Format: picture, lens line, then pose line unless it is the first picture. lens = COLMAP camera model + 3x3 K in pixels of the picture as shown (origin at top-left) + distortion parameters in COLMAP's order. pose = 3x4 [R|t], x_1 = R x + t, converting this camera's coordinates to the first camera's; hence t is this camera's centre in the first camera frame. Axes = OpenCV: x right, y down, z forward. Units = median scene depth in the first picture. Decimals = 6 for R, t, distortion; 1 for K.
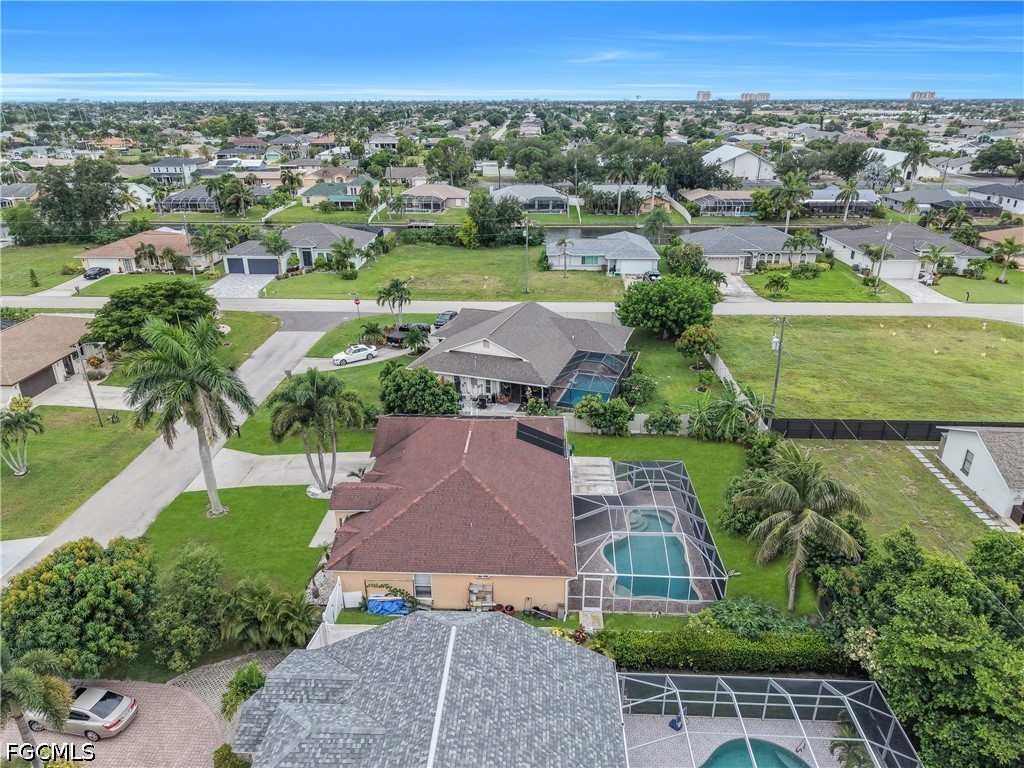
lens RADIAL K [[687.7, 0, 512.0], [0, 687.7, 384.0], [0, 0, 1]] dist [0.041154, -0.040414]
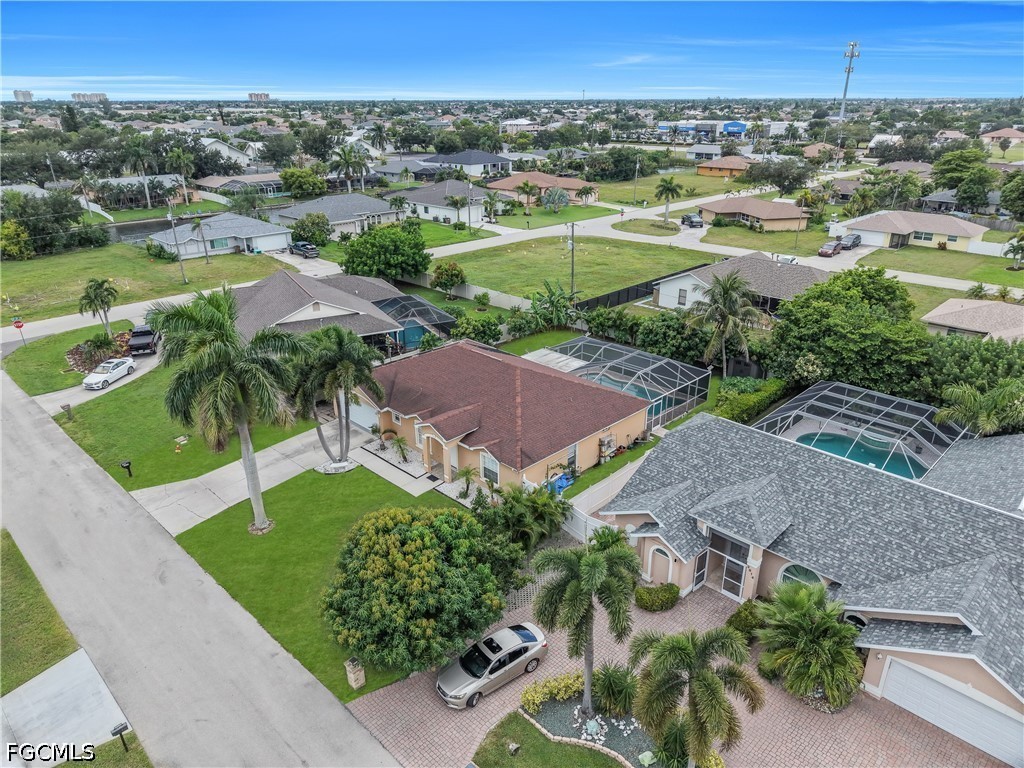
lens RADIAL K [[687.7, 0, 512.0], [0, 687.7, 384.0], [0, 0, 1]] dist [0.041154, -0.040414]
pose [[0.673977, -0.282024, 0.682801, -0.447541], [0.283469, 0.952240, 0.113508, 0.009472], [-0.682203, 0.117051, 0.721733, 0.112087]]
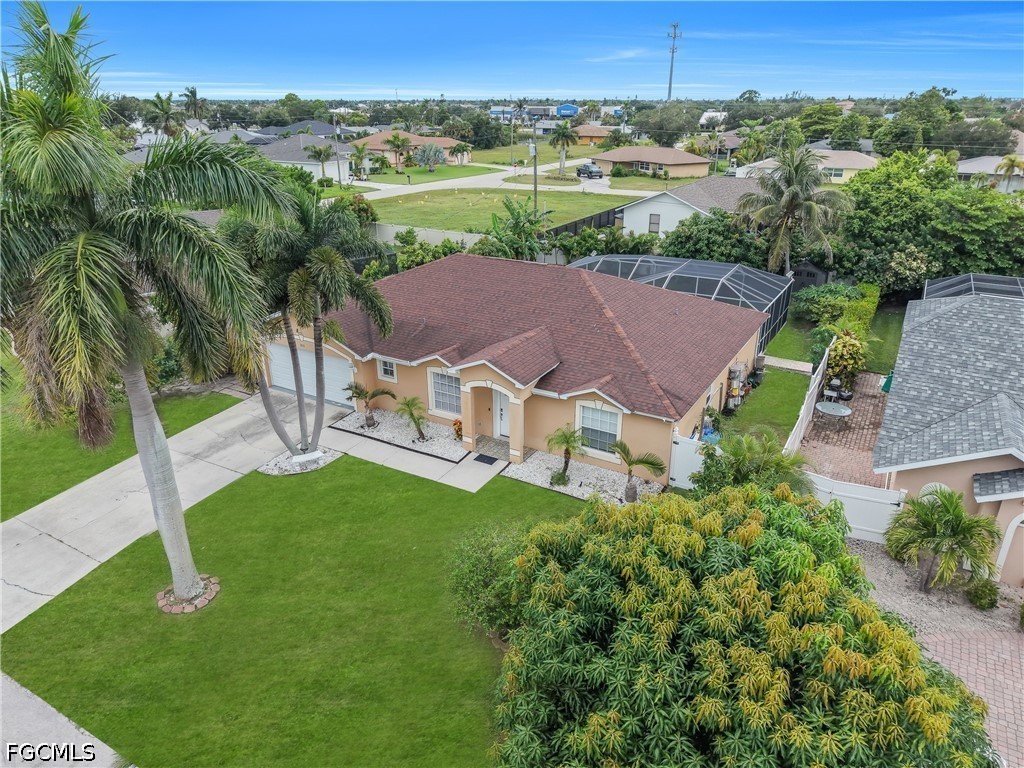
lens RADIAL K [[688.1, 0, 512.0], [0, 688.1, 384.0], [0, 0, 1]] dist [0.008452, 0.001365]
pose [[0.466409, -0.334120, 0.819040, -0.374415], [0.337660, 0.923055, 0.184269, 0.040687], [-0.817587, 0.190612, 0.543341, 0.378692]]
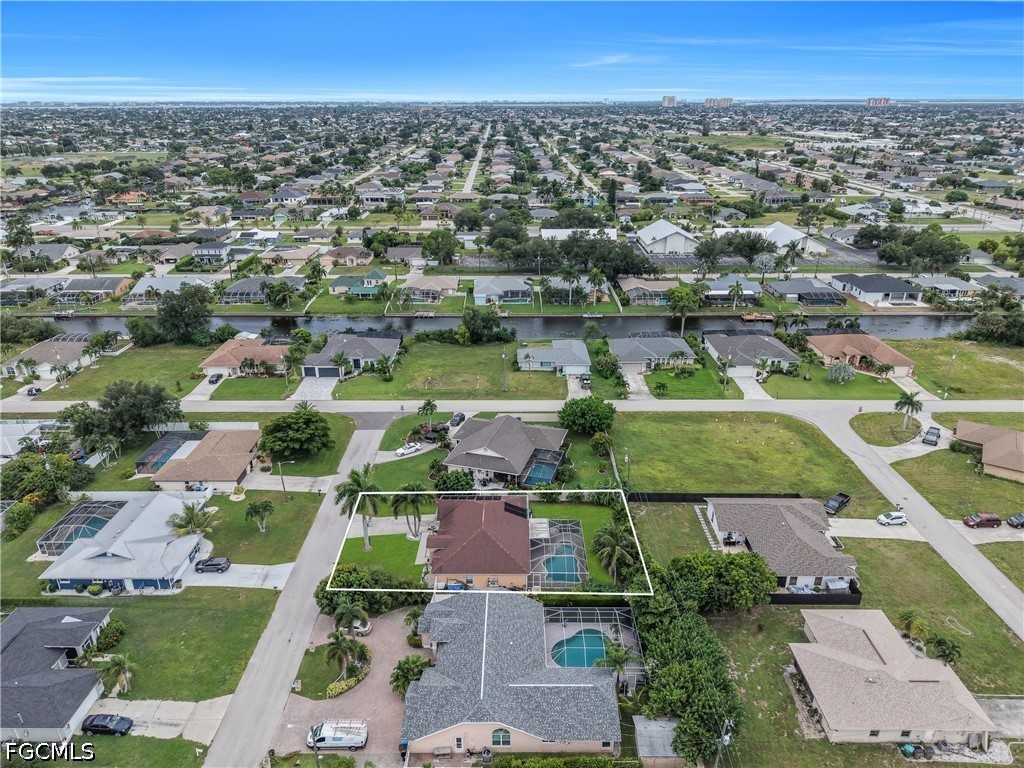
lens RADIAL K [[681.2, 0, 512.0], [0, 681.2, 384.0], [0, 0, 1]] dist [0.103316, -0.134214]
pose [[0.999150, -0.014876, 0.038440, -0.028648], [0.014832, 0.999889, 0.001430, -0.199448], [-0.038457, -0.000859, 0.999260, -0.714287]]
